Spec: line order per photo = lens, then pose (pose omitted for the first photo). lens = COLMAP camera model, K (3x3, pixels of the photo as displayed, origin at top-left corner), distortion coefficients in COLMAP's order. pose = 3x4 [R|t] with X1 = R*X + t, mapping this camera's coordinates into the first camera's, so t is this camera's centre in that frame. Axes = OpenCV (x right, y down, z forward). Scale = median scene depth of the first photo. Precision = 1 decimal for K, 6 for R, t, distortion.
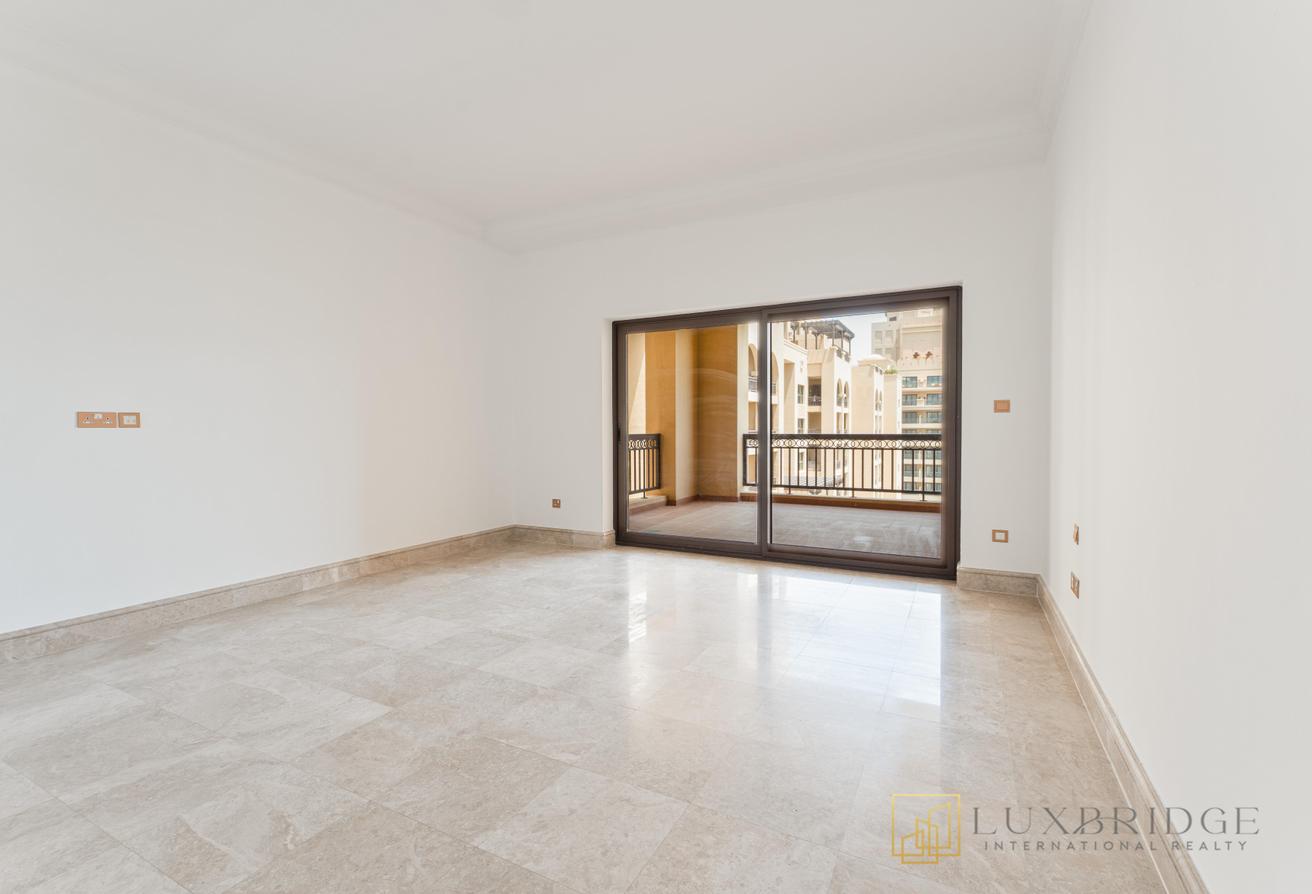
lens RADIAL K [[594.3, 0, 653.1], [0, 594.3, 435.5], [0, 0, 1]] dist [0.003805, -0.000514]
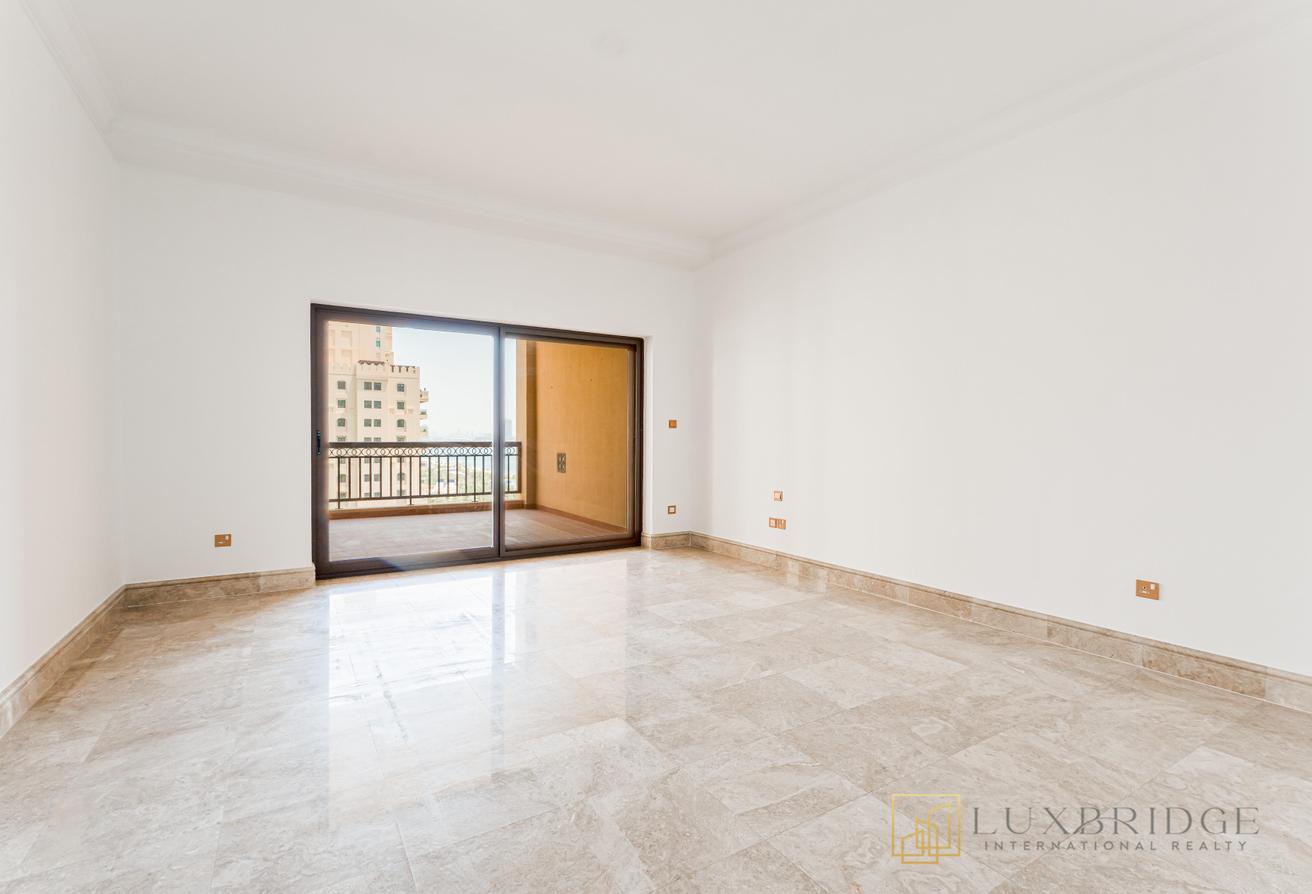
lens RADIAL K [[599.1, 0, 673.6], [0, 599.1, 429.7], [0, 0, 1]] dist [0.009825, -0.000602]
pose [[0.496201, 0.016896, 0.868043, -0.594056], [0.002756, 0.999775, -0.021035, -0.001820], [-0.868203, 0.012830, 0.496043, 0.191709]]
